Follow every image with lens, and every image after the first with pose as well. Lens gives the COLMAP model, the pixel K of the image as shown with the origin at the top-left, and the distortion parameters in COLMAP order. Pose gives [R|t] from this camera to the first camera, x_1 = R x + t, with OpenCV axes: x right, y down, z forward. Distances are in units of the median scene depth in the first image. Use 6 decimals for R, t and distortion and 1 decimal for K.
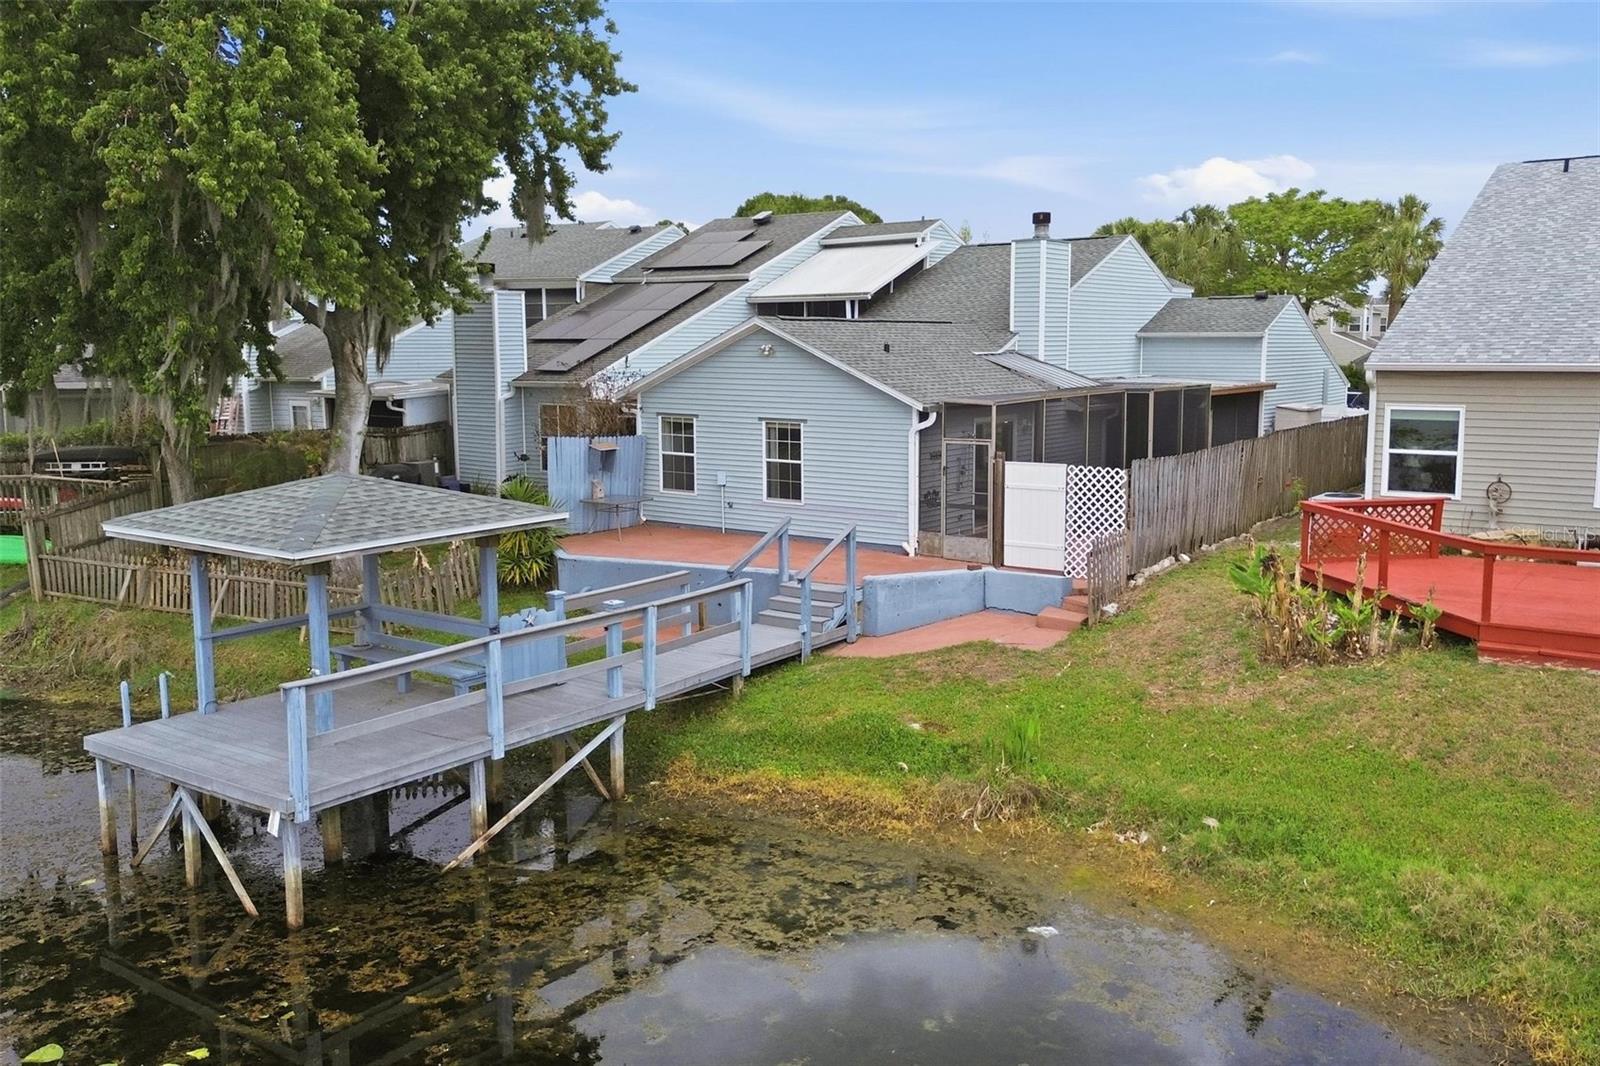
lens RADIAL K [[1340.0, 0, 800.0], [0, 1340.0, 533.0], [0, 0, 1]] dist [0.071607, -0.083078]
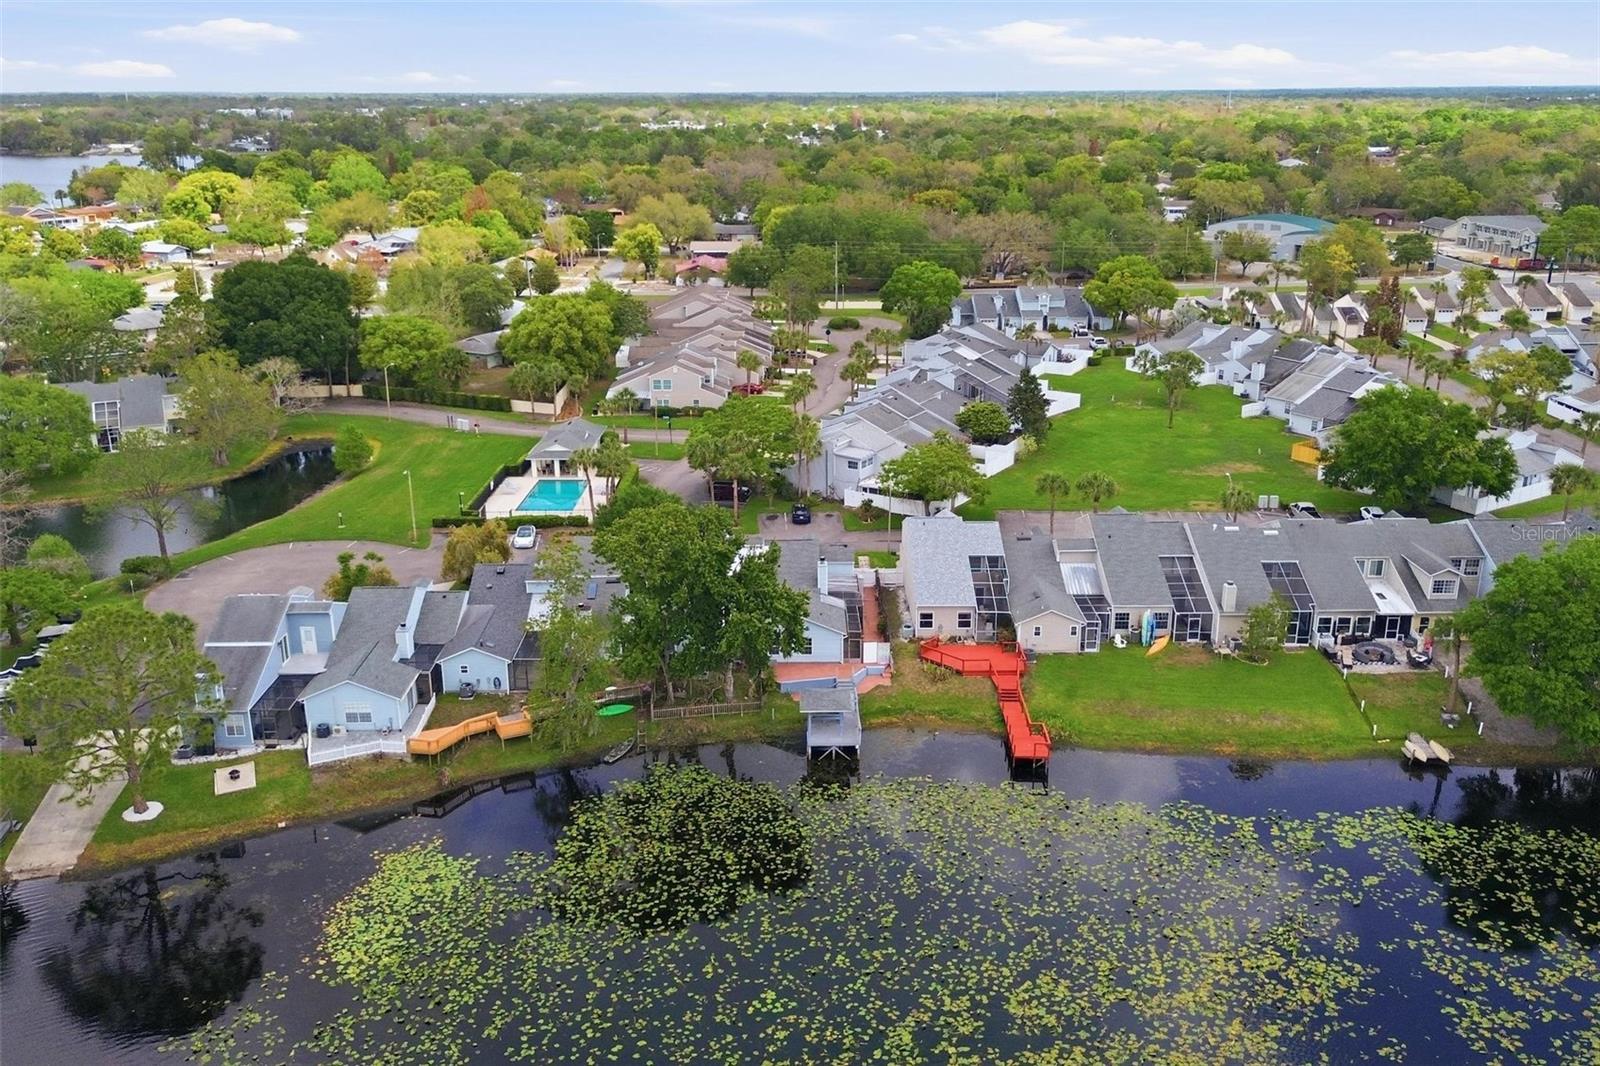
lens RADIAL K [[1325.0, 0, 825.9], [0, 1325.0, 532.5], [0, 0, 1]] dist [0.058983, -0.053536]
pose [[0.797518, -0.174729, 0.577438, -2.479385], [0.083805, 0.979947, 0.180779, -1.243231], [-0.597446, -0.095782, 0.796169, -2.498125]]
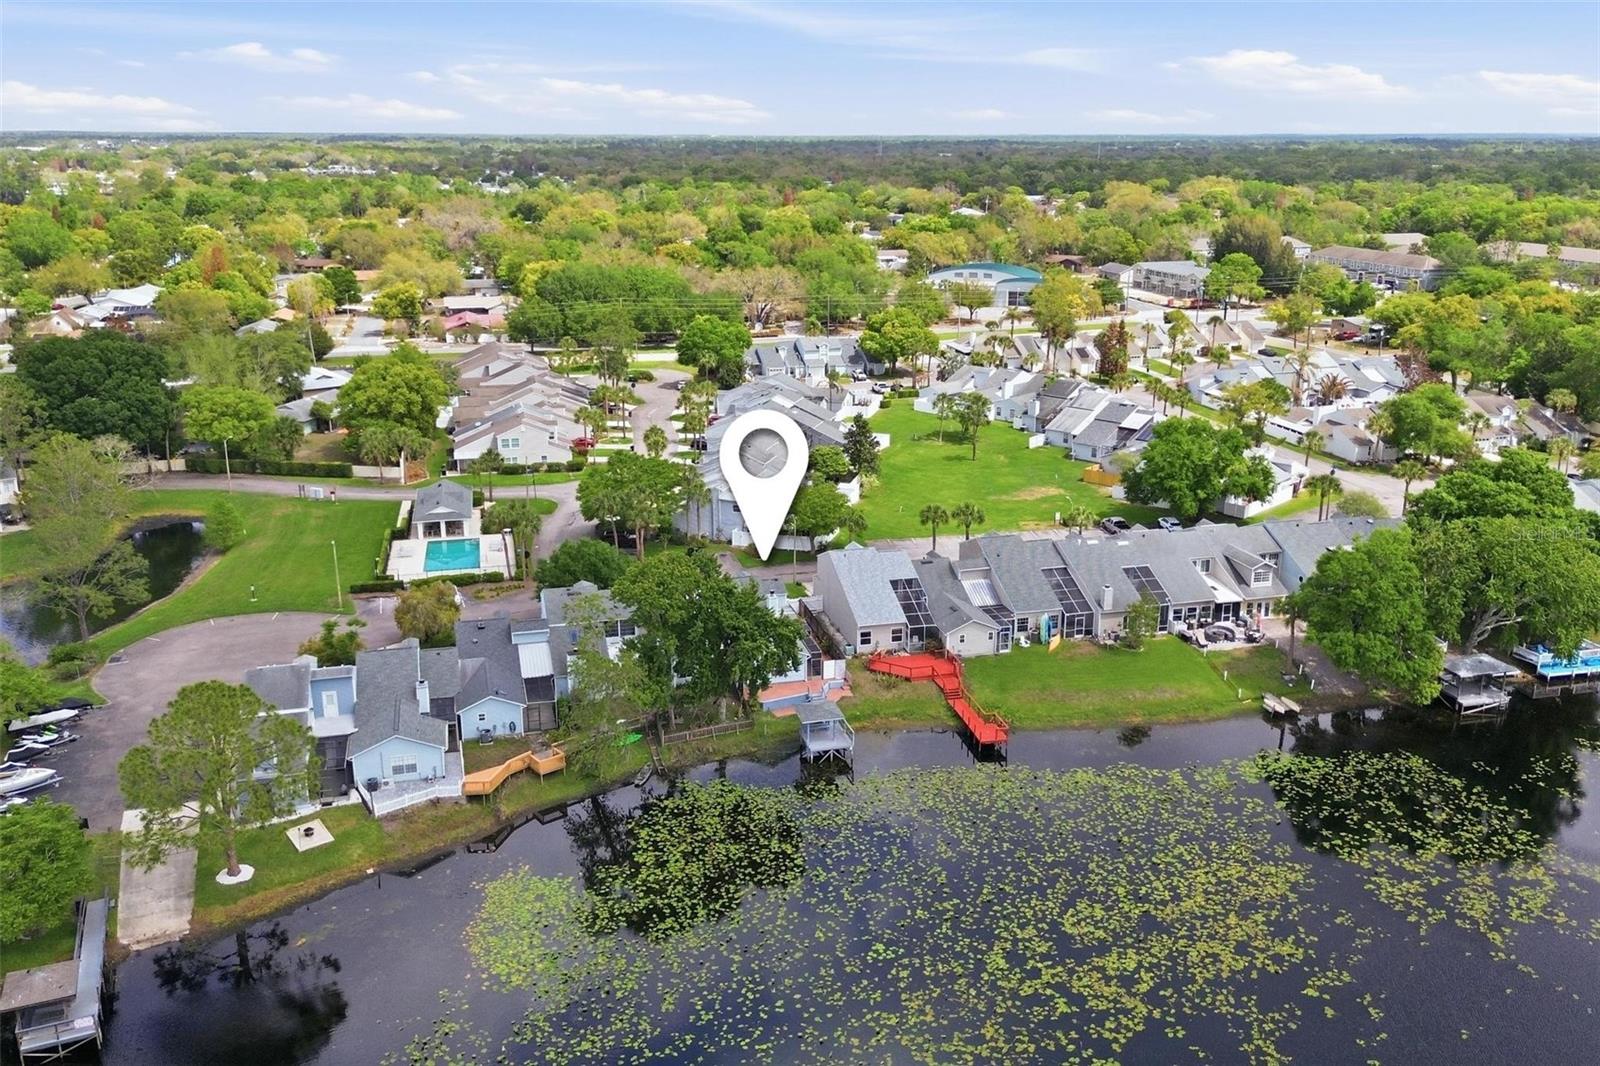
lens RADIAL K [[1340.0, 0, 800.0], [0, 1340.0, 533.0], [0, 0, 1]] dist [0.071607, -0.083078]
pose [[0.623873, -0.205430, 0.754043, -3.755759], [0.109090, 0.978280, 0.176262, -1.477857], [-0.773874, -0.027706, 0.632733, -2.254896]]
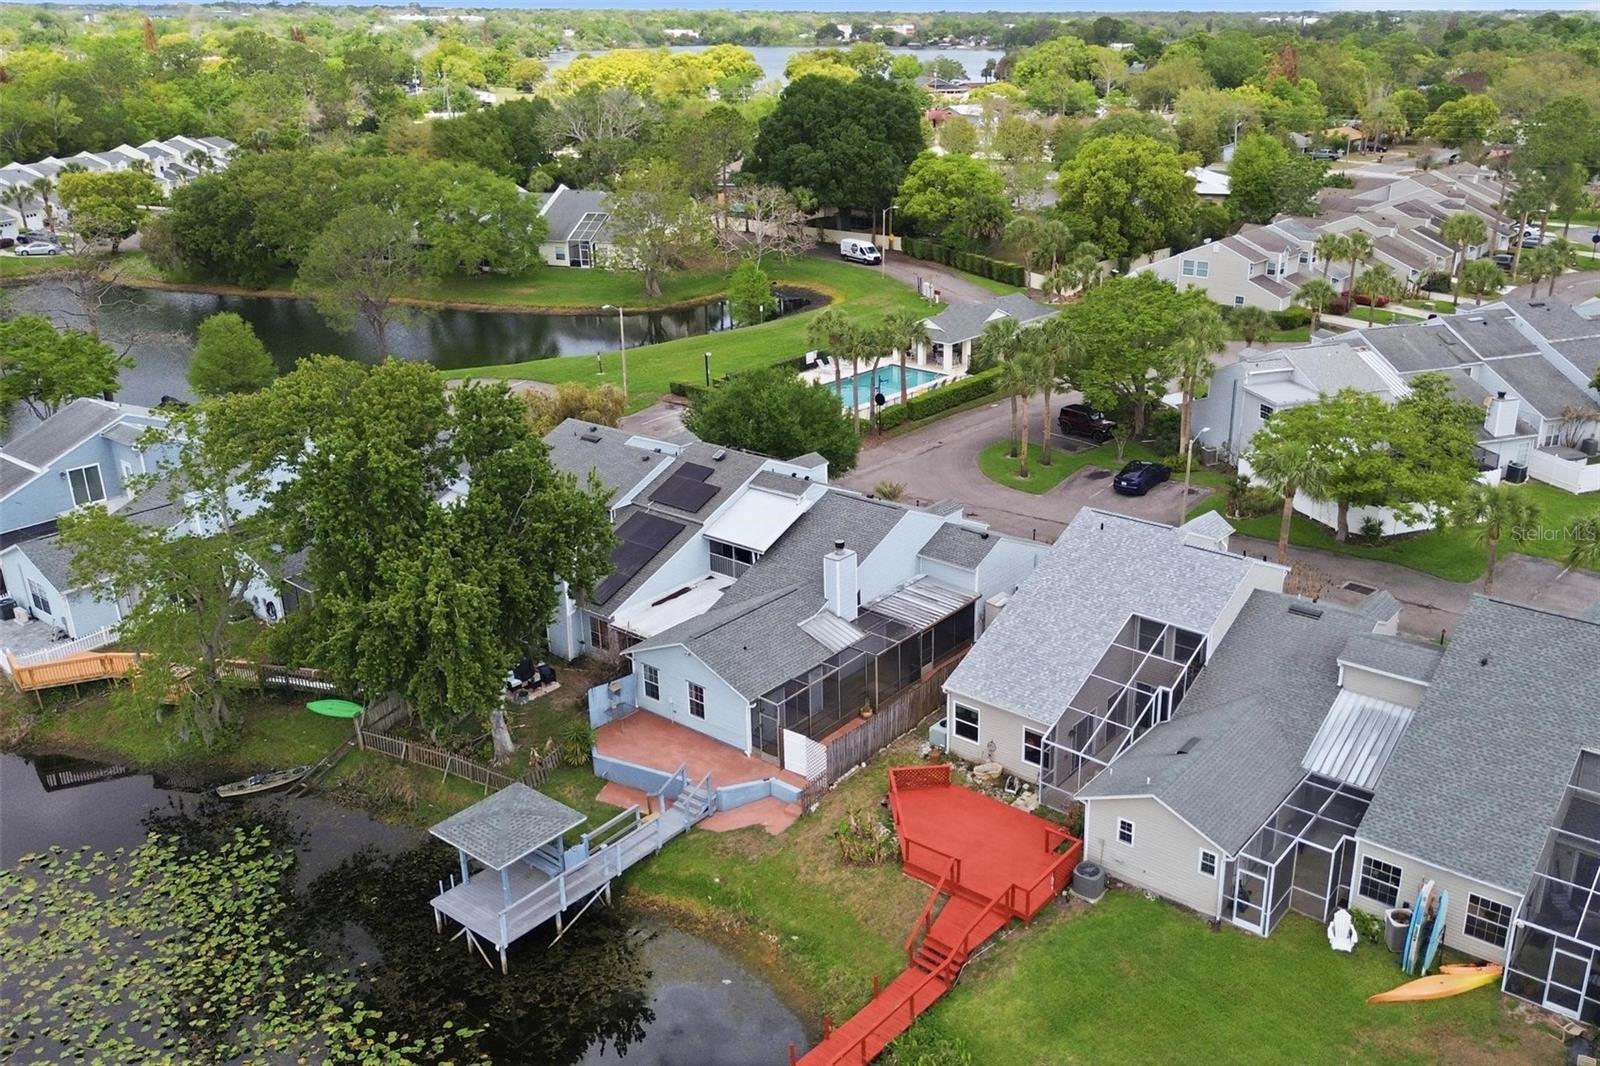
lens RADIAL K [[1306.8, 0, 851.5], [0, 1306.8, 533.9], [0, 0, 1]] dist [0.030401, 0.001729]
pose [[0.999506, 0.012615, -0.028798, 0.323142], [-0.005986, 0.975575, 0.219585, -0.855481], [0.030865, -0.219304, 0.975168, -1.091884]]
